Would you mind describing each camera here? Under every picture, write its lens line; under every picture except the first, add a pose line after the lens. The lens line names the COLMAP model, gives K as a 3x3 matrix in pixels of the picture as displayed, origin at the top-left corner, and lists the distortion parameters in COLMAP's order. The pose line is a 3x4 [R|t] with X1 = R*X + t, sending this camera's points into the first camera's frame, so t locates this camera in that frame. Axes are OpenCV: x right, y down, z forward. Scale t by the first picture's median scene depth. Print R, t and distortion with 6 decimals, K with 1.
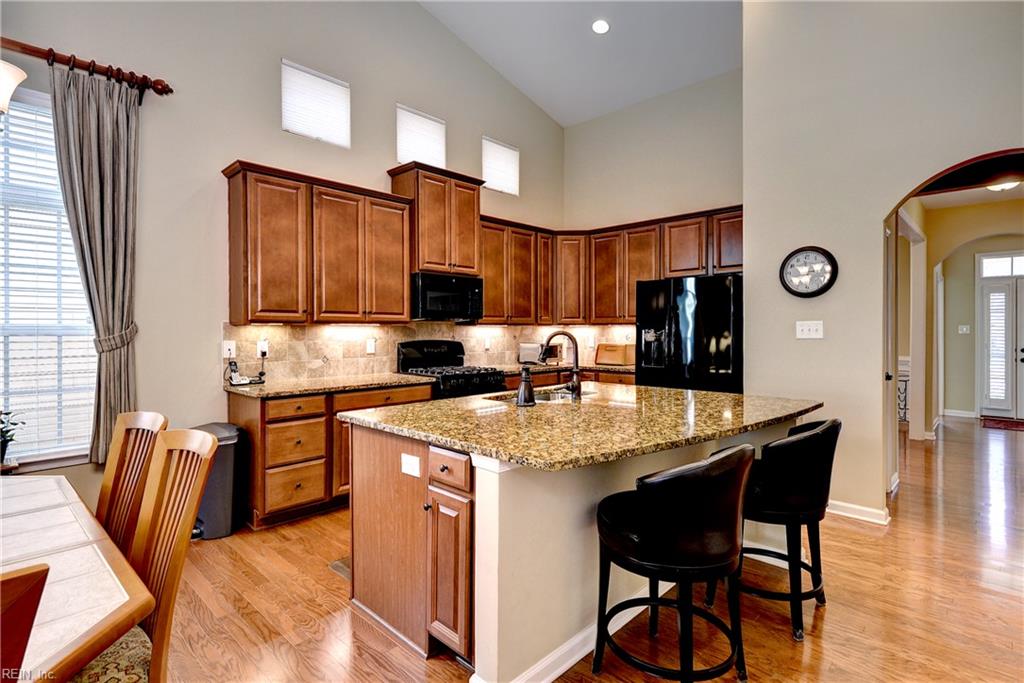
lens RADIAL K [[505.7, 0, 512.0], [0, 505.7, 341.5], [0, 0, 1]] dist [-0.027671, 0.000495]
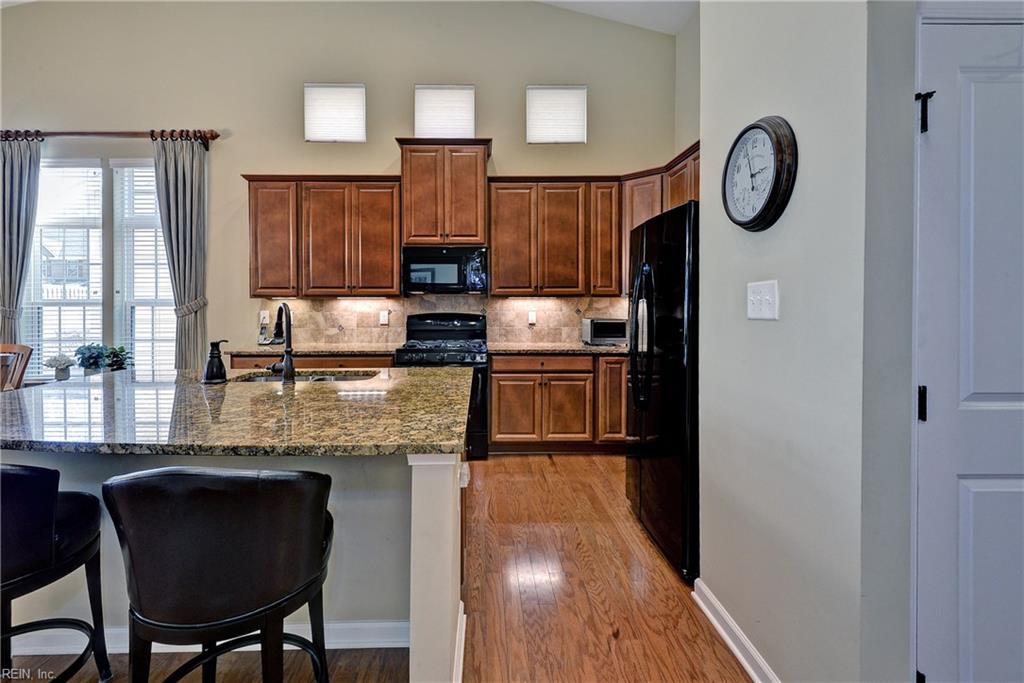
lens RADIAL K [[480.1, 0, 512.3], [0, 480.1, 308.5], [0, 0, 1]] dist [0.000787, -0.000493]
pose [[0.698728, 0.006805, -0.715355, 0.689268], [-0.015788, 0.999858, -0.005910, -0.009016], [0.715213, 0.015423, 0.698736, 0.497328]]
